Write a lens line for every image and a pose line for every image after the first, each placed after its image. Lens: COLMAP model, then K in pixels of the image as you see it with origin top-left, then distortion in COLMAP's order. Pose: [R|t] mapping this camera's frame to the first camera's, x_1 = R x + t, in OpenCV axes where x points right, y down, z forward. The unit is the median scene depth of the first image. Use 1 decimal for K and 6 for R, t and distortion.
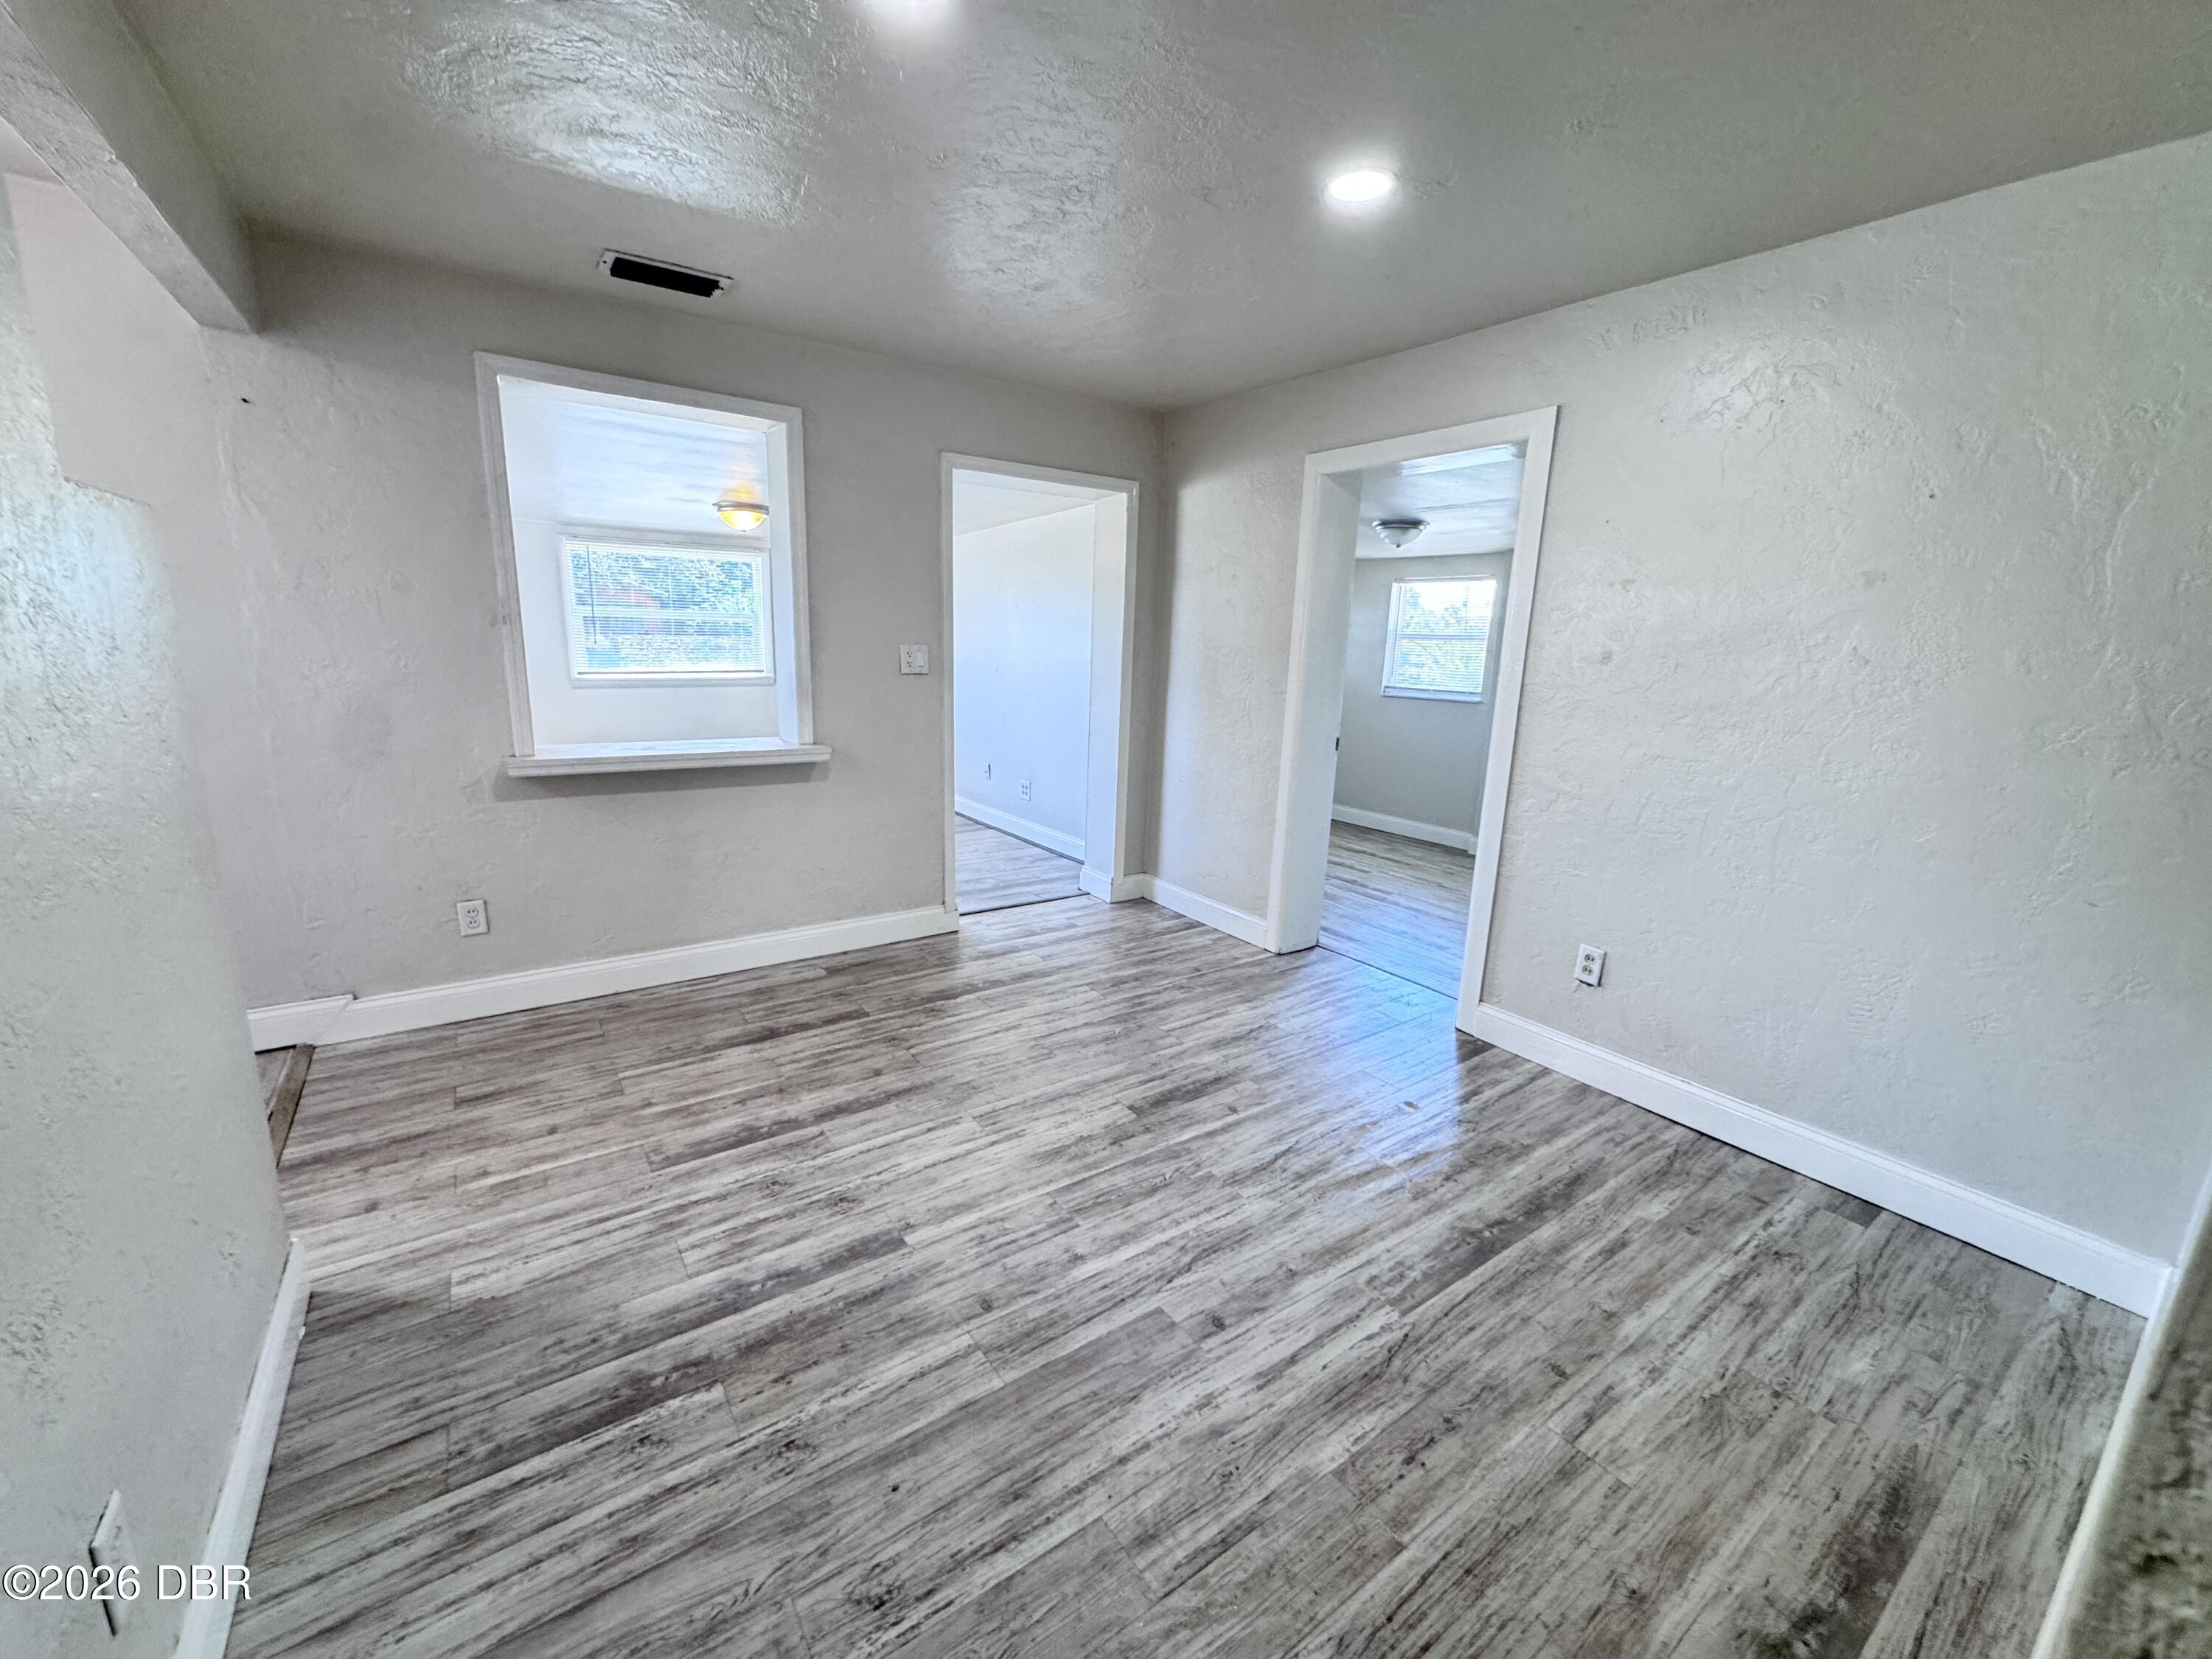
lens RADIAL K [[881.3, 0, 1106.0], [0, 881.3, 829.5], [0, 0, 1]] dist [-0.001784, -0.000464]
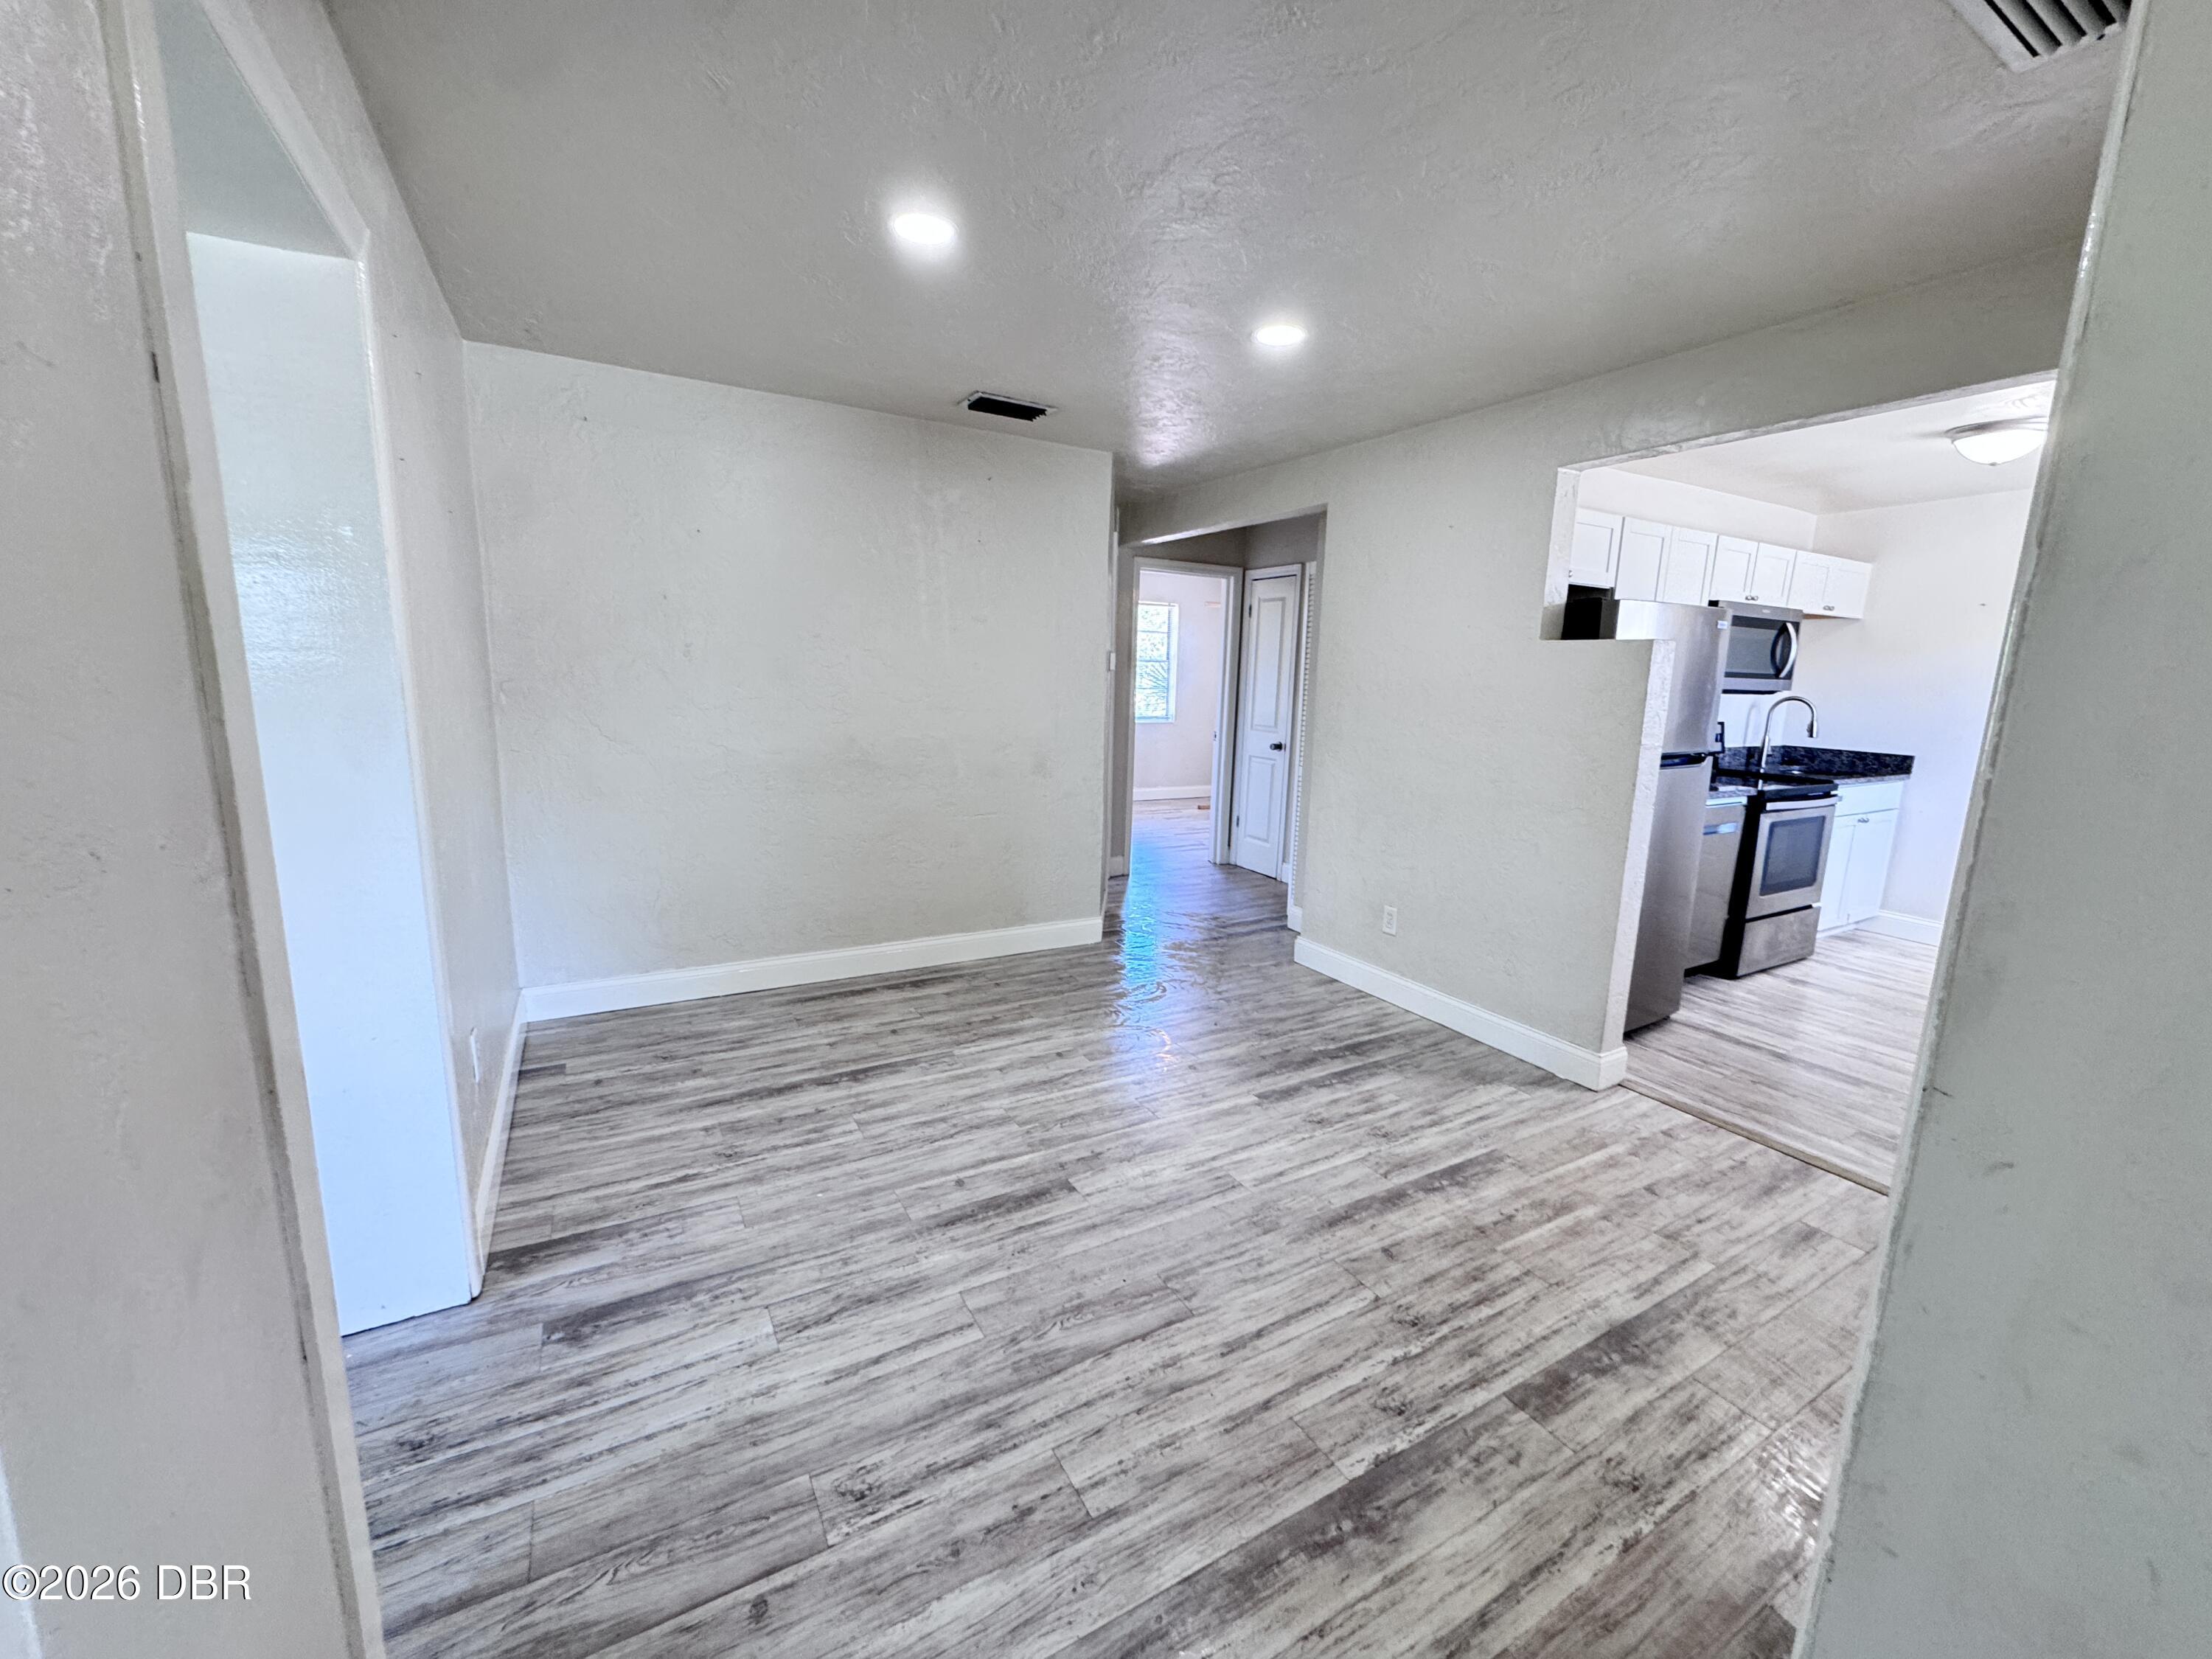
lens RADIAL K [[881.3, 0, 1106.0], [0, 881.3, 829.5], [0, 0, 1]] dist [-0.001784, -0.000464]
pose [[-0.993659, -0.077837, 0.081141, -0.056382], [-0.041064, 0.923018, 0.382559, -0.413747], [-0.104672, 0.376802, -0.920361, 1.882758]]
